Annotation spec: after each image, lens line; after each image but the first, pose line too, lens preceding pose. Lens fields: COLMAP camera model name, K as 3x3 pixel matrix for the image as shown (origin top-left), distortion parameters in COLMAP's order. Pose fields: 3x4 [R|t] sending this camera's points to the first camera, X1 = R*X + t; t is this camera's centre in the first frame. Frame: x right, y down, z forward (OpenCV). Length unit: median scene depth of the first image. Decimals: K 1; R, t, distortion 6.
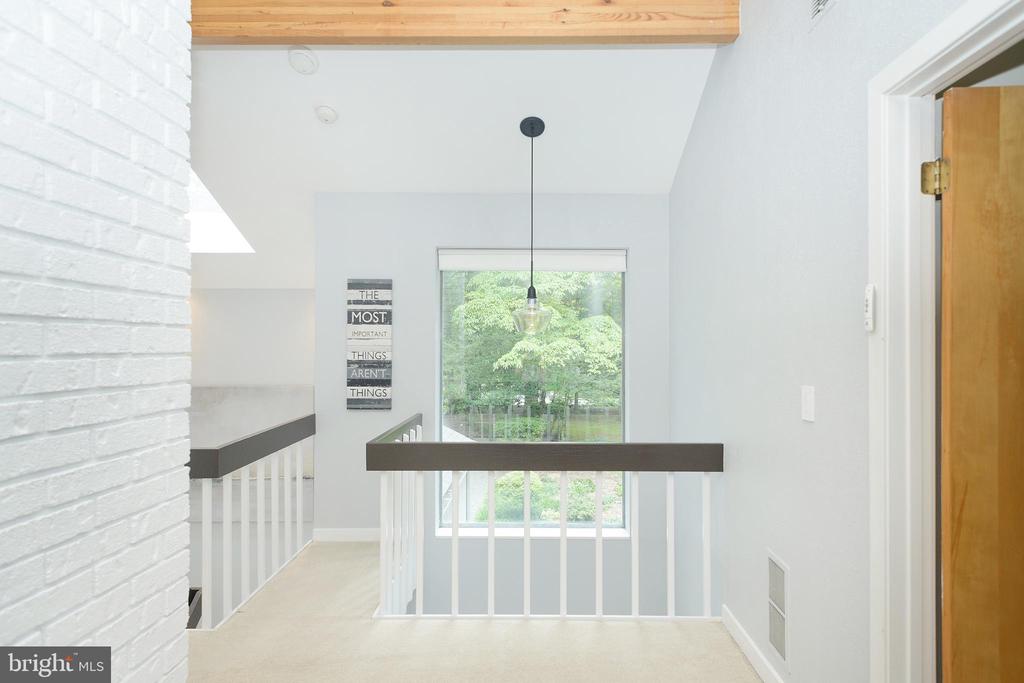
lens RADIAL K [[574.5, 0, 516.0], [0, 574.5, 344.0], [0, 0, 1]] dist [0.015733, -0.001970]
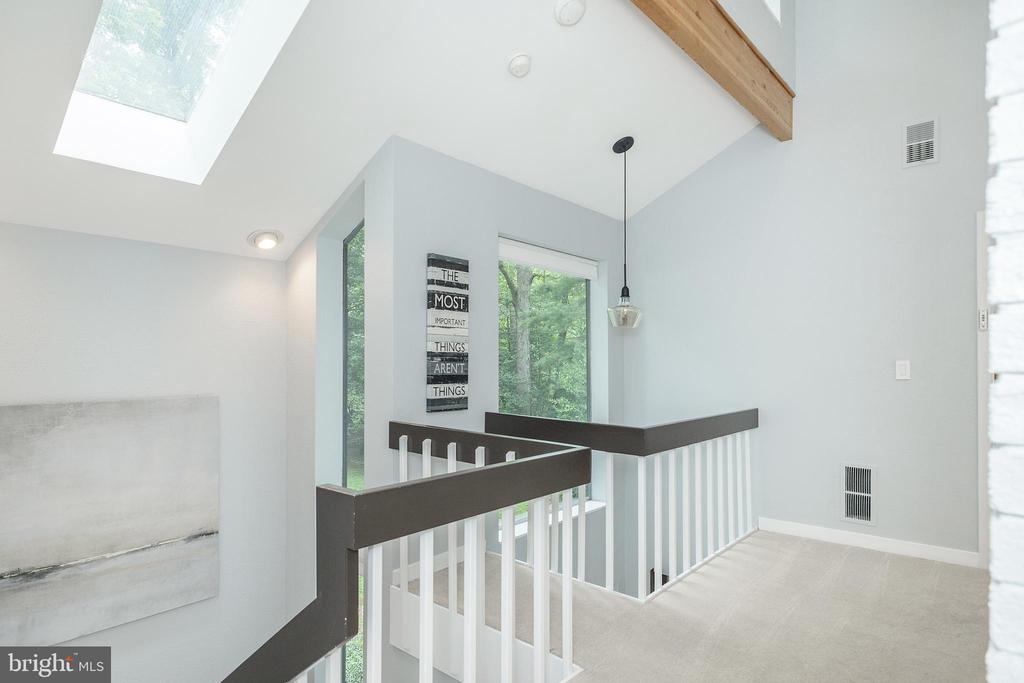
lens RADIAL K [[574.5, 0, 512.8], [0, 574.5, 346.0], [0, 0, 1]] dist [0.015733, -0.001970]
pose [[0.651657, 0.022995, 0.758165, -0.835856], [-0.004291, 0.999636, -0.026630, 0.040666], [-0.758501, 0.014100, 0.651519, 0.379013]]
